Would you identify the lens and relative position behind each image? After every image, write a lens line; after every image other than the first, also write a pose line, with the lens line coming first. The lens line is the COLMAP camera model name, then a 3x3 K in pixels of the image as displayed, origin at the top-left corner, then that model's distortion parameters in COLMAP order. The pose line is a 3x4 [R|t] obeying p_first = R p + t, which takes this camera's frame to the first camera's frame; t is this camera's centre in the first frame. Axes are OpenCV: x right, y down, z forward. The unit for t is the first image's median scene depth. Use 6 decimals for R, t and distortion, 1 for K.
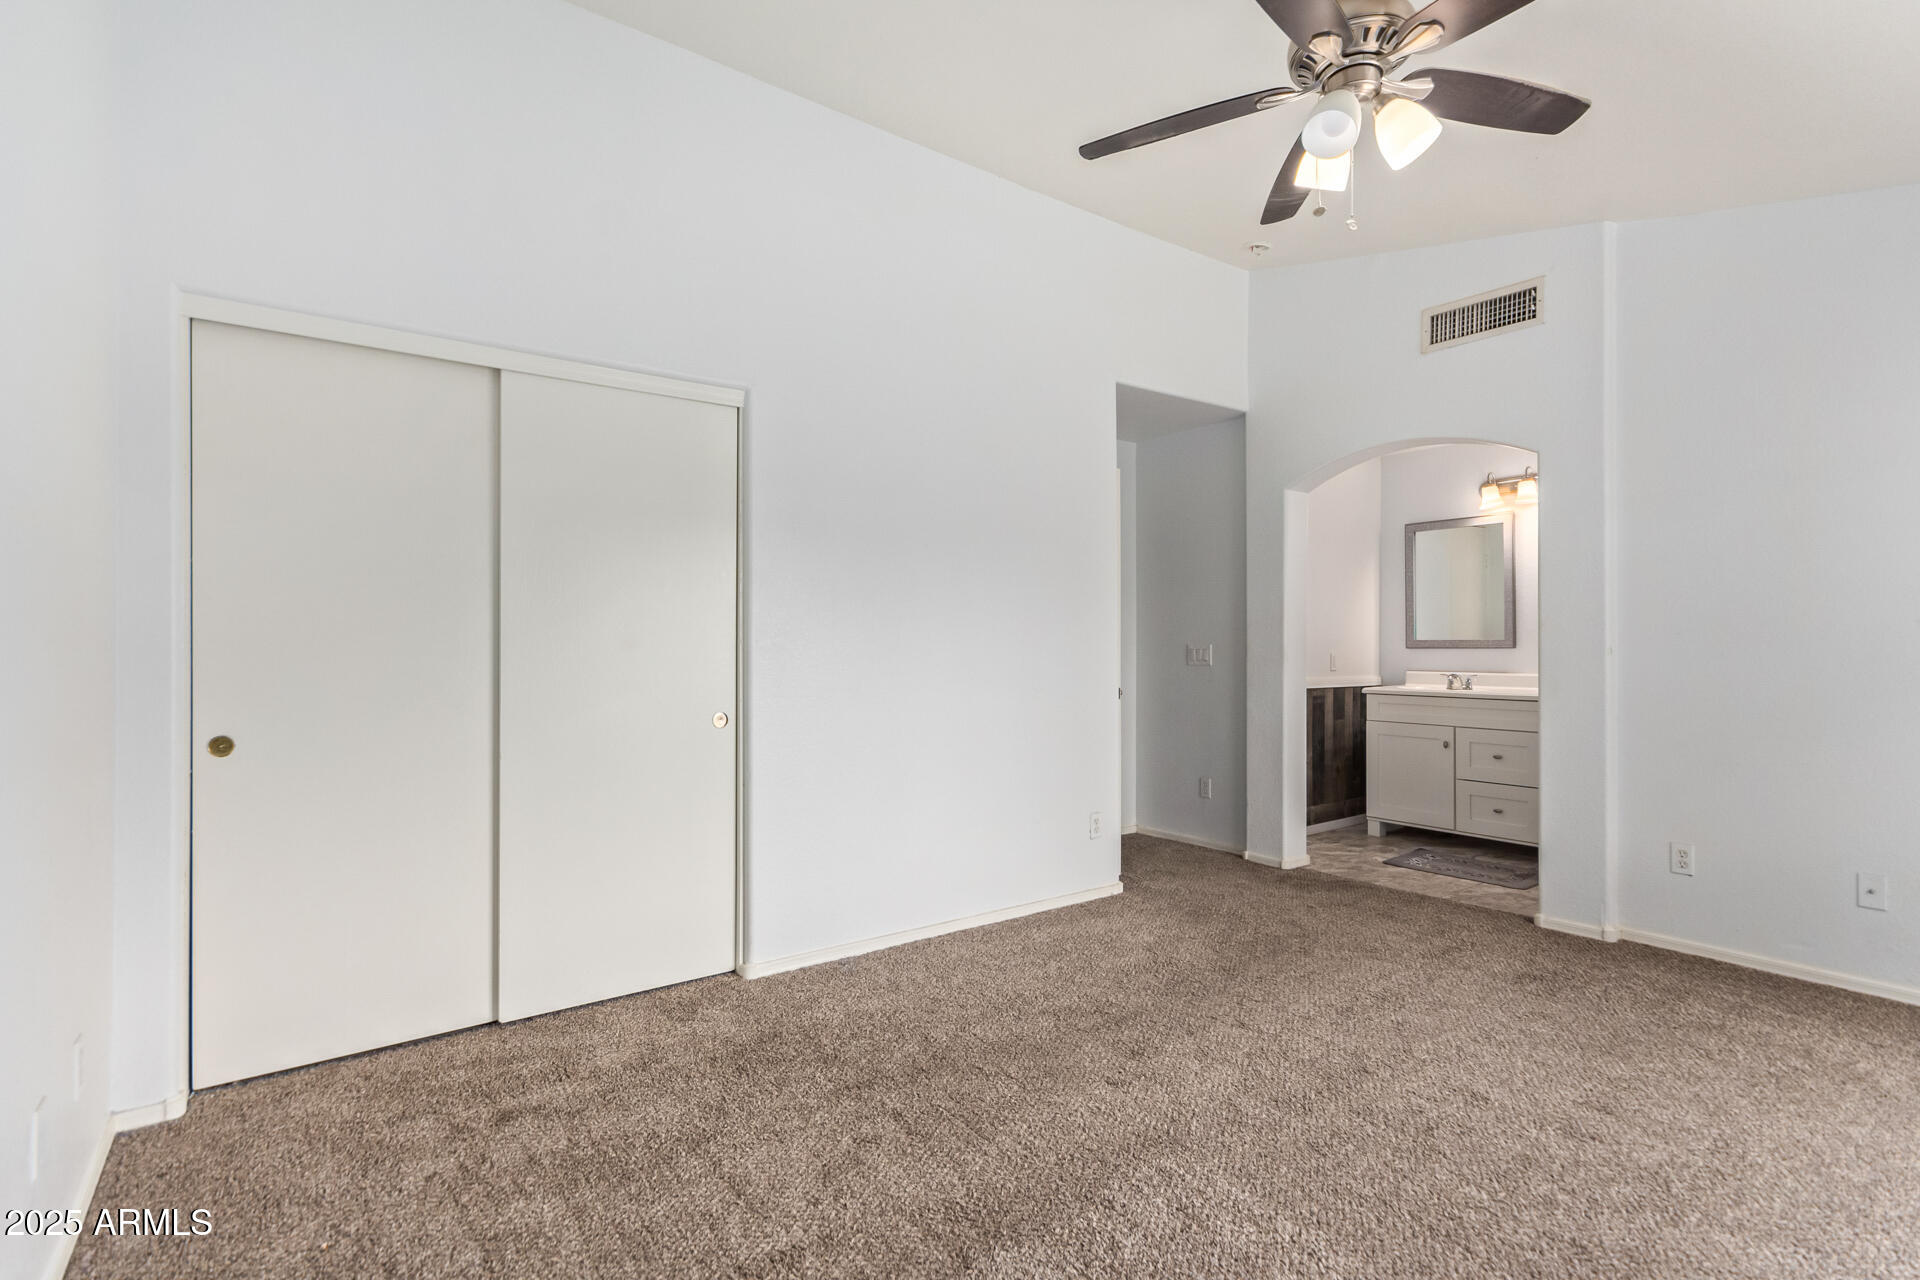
lens RADIAL K [[894.4, 0, 964.5], [0, 894.4, 643.5], [0, 0, 1]] dist [0.004392, 0.000495]
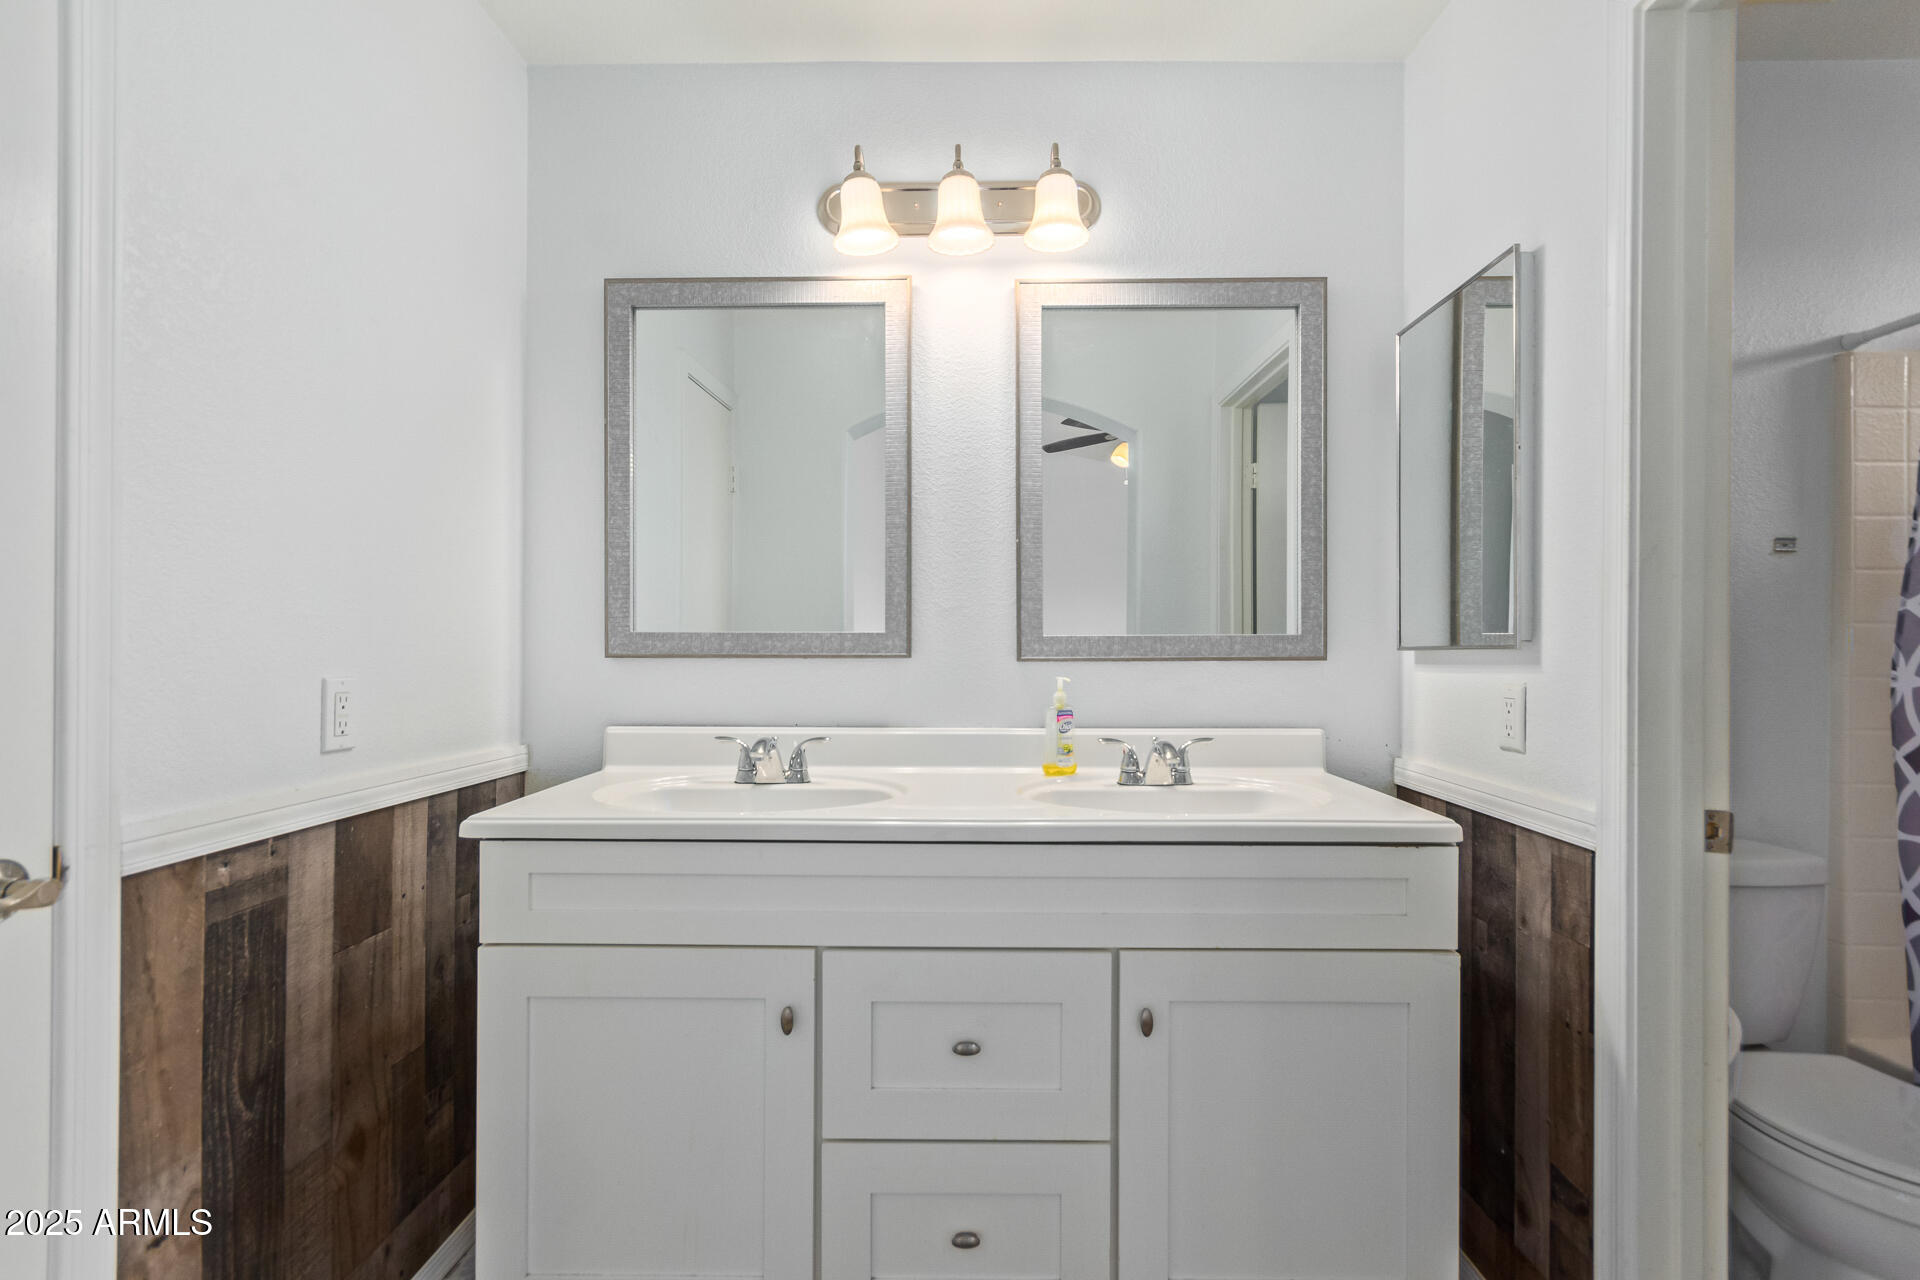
lens RADIAL K [[894.4, 0, 964.0], [0, 894.4, 648.9], [0, 0, 1]] dist [0.004392, 0.000495]
pose [[0.604934, 0.008404, 0.796231, 0.320061], [-0.005657, 0.999964, -0.006256, 0.003906], [-0.796255, -0.000720, 0.604960, 0.715946]]
